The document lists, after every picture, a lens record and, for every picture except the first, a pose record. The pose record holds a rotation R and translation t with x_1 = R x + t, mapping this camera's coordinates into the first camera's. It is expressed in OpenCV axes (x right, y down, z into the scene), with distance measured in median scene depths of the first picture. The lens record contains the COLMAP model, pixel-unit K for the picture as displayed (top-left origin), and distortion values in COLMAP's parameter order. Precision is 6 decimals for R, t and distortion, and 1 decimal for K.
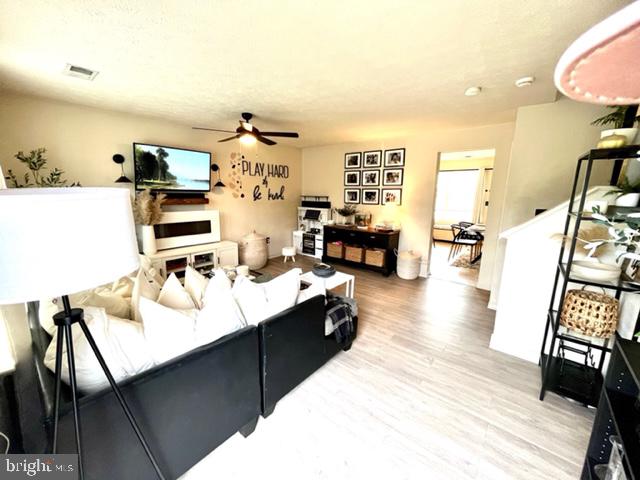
lens RADIAL K [[254.7, 0, 320.0], [0, 254.7, 240.0], [0, 0, 1]] dist [-0.001035, -0.000321]
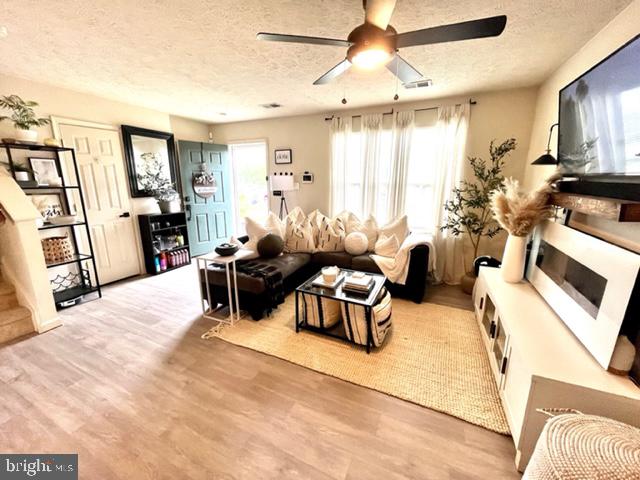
lens RADIAL K [[254.7, 0, 320.0], [0, 254.7, 240.0], [0, 0, 1]] dist [-0.001035, -0.000321]
pose [[-0.967500, 0.043935, -0.249023, -0.060764], [-0.064068, 0.910067, 0.409480, -0.237448], [0.244618, 0.412126, -0.877675, 1.278299]]
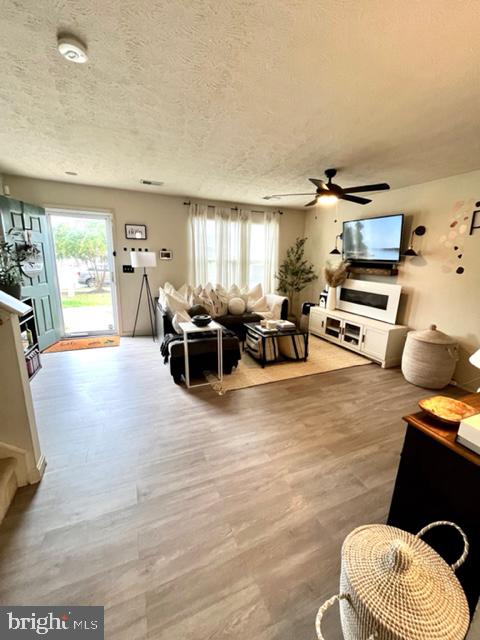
lens RADIAL K [[254.7, 0, 240.0], [0, 254.7, 320.0], [0, 0, 1]] dist [-0.001035, -0.000321]
pose [[-0.456147, 0.183387, -0.870804, 0.611725], [-0.207862, 0.929512, 0.304634, -0.175655], [0.865288, 0.319965, -0.385875, 1.025248]]
